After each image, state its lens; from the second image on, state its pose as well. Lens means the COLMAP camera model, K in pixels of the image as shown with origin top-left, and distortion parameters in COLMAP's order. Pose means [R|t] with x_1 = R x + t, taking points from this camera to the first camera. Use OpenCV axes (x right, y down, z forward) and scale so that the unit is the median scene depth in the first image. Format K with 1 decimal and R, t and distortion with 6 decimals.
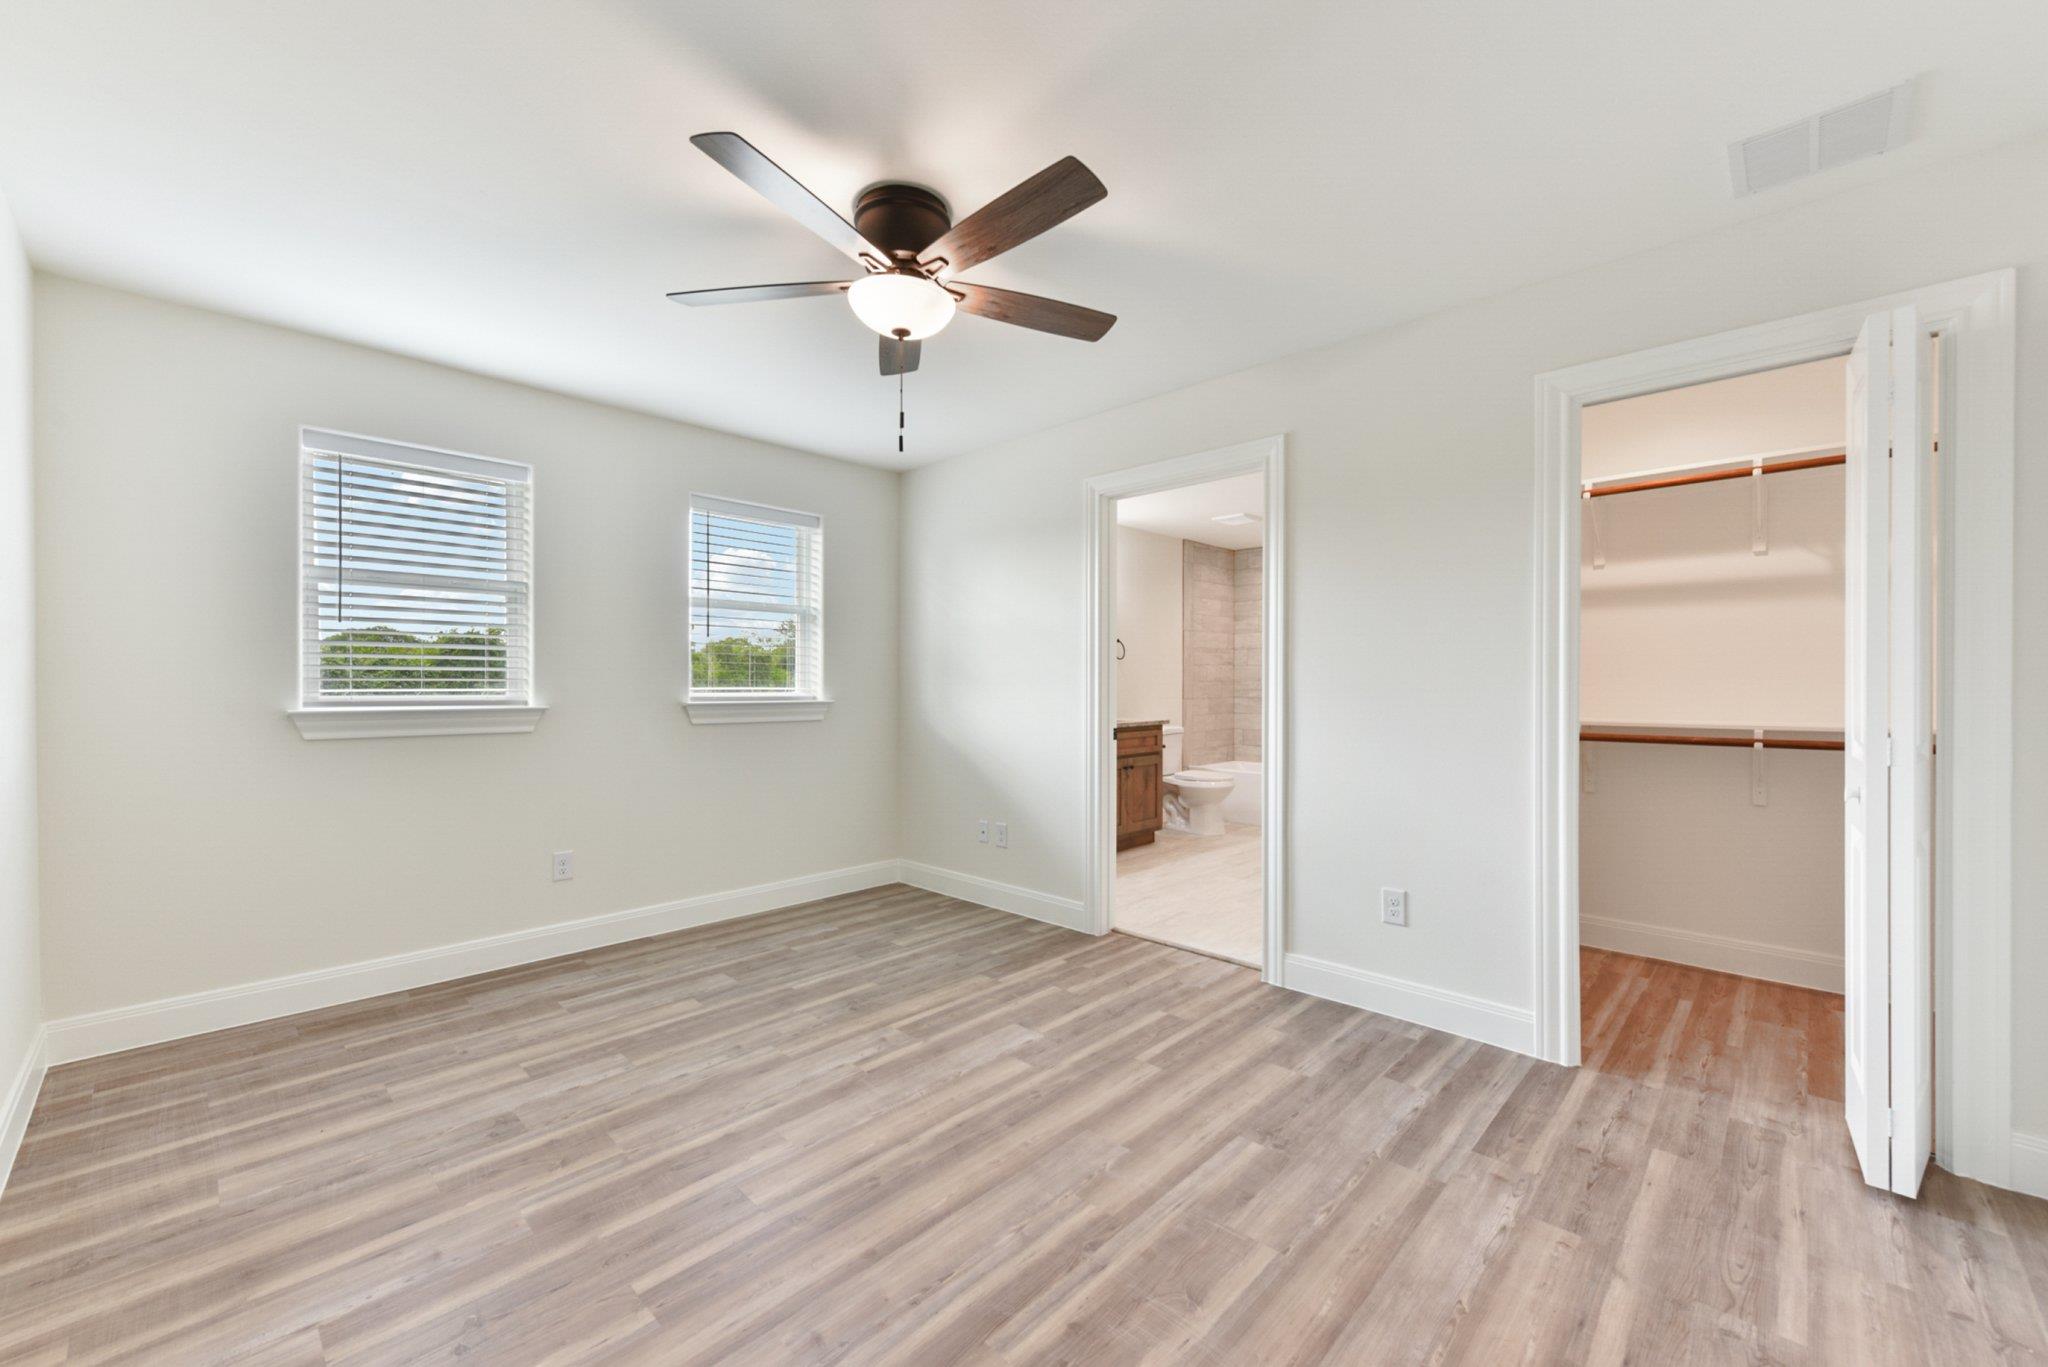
lens RADIAL K [[843.6, 0, 1038.1], [0, 843.6, 687.2], [0, 0, 1]] dist [0.010585, -0.002726]
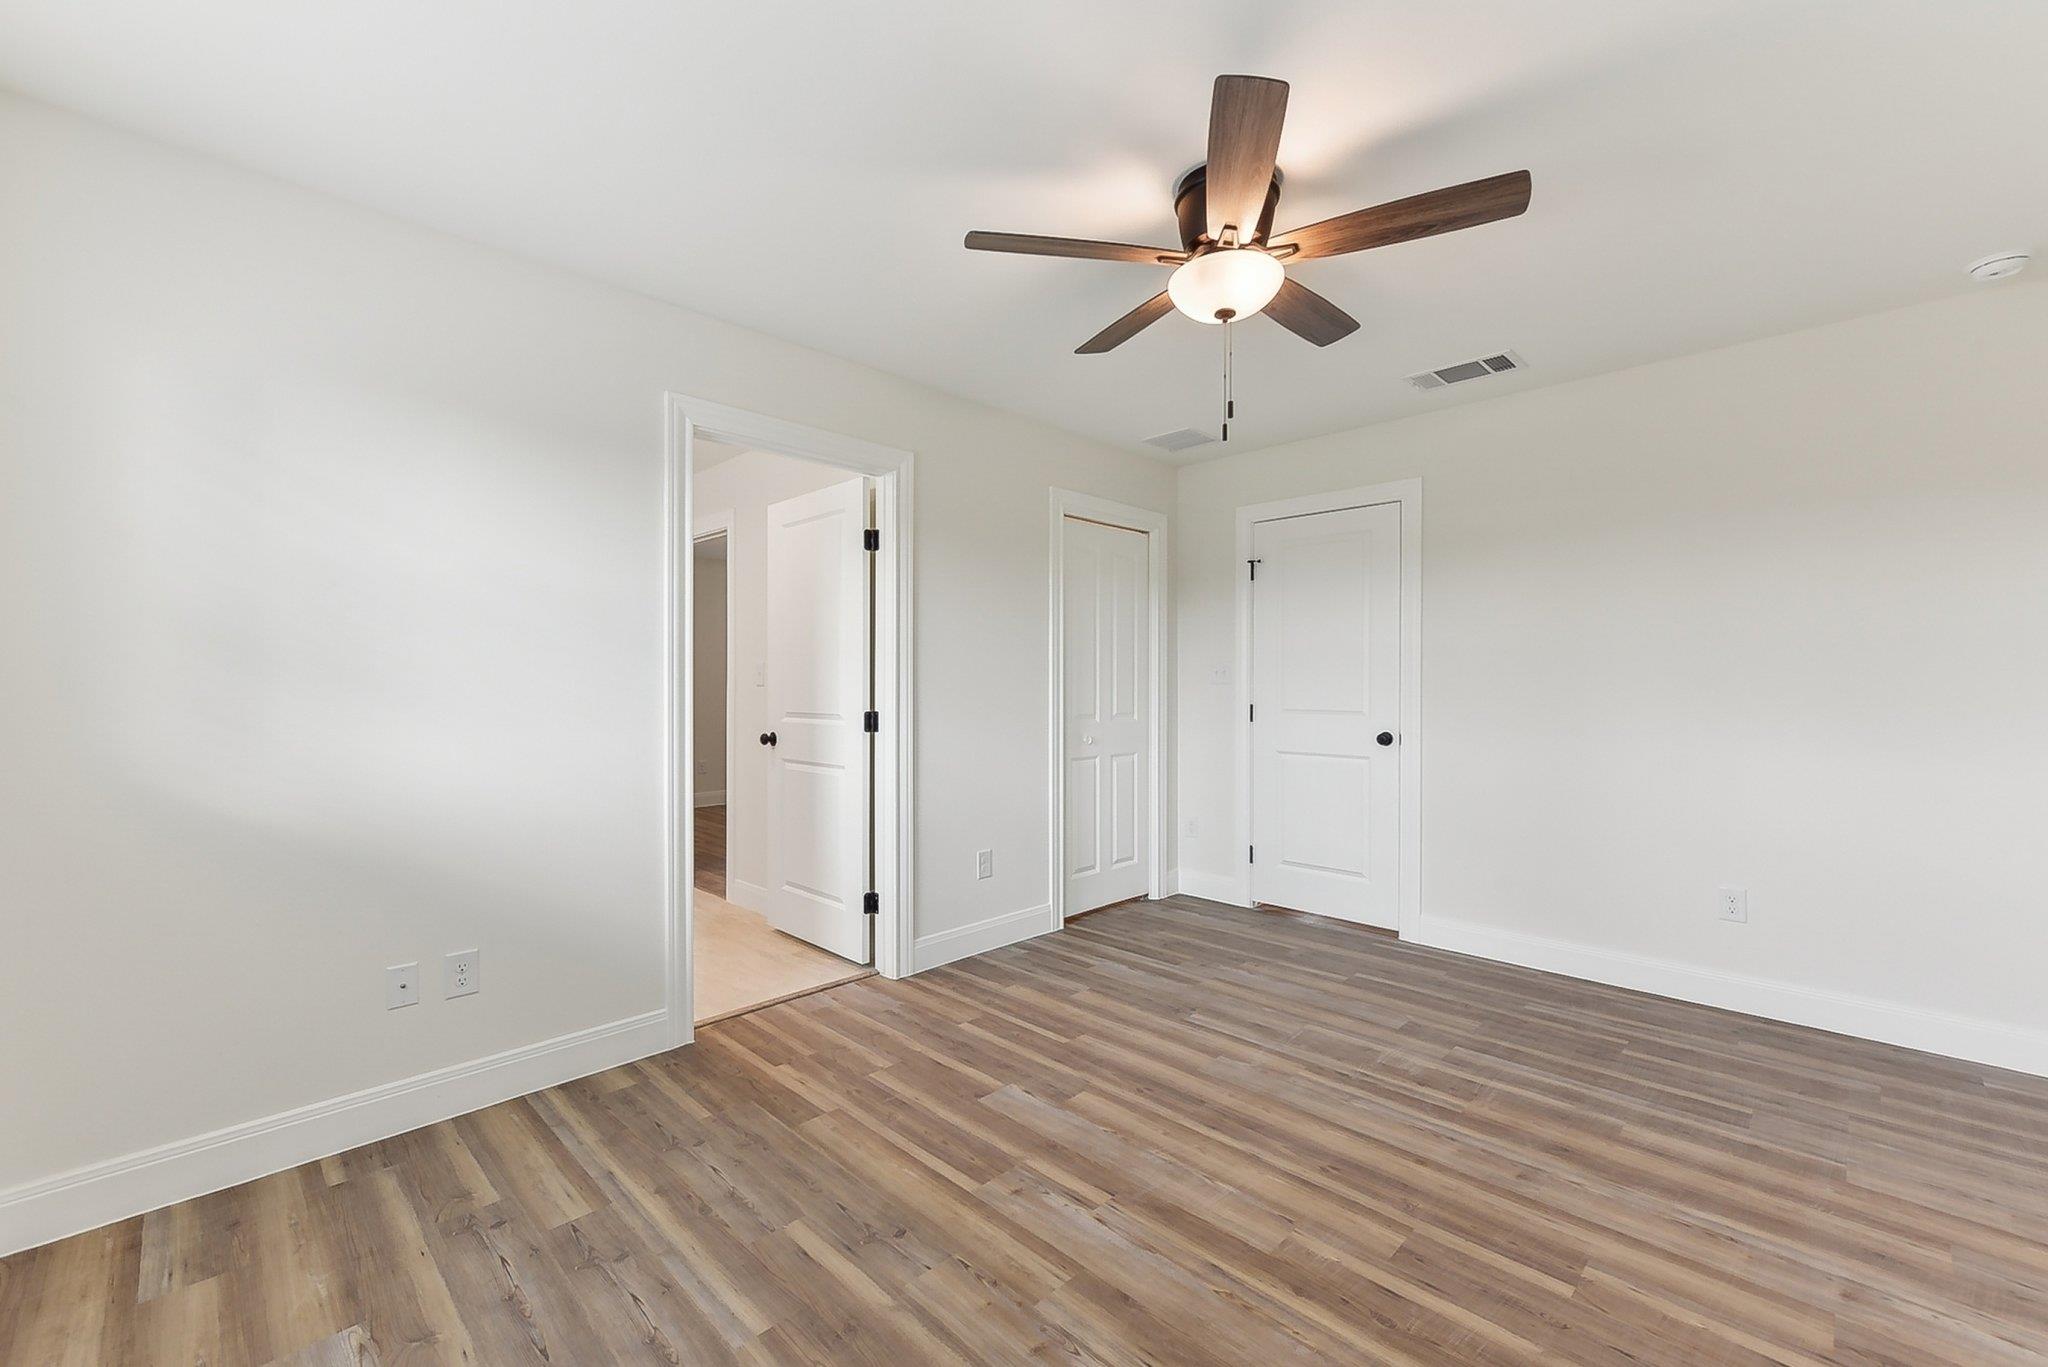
lens RADIAL K [[843.6, 0, 1032.1], [0, 843.6, 687.3], [0, 0, 1]] dist [0.010585, -0.002726]
pose [[-0.001126, -0.003306, 0.999994, -0.948735], [0.005083, 0.999982, 0.003312, -0.009039], [-0.999986, 0.005086, -0.001109, 1.050095]]
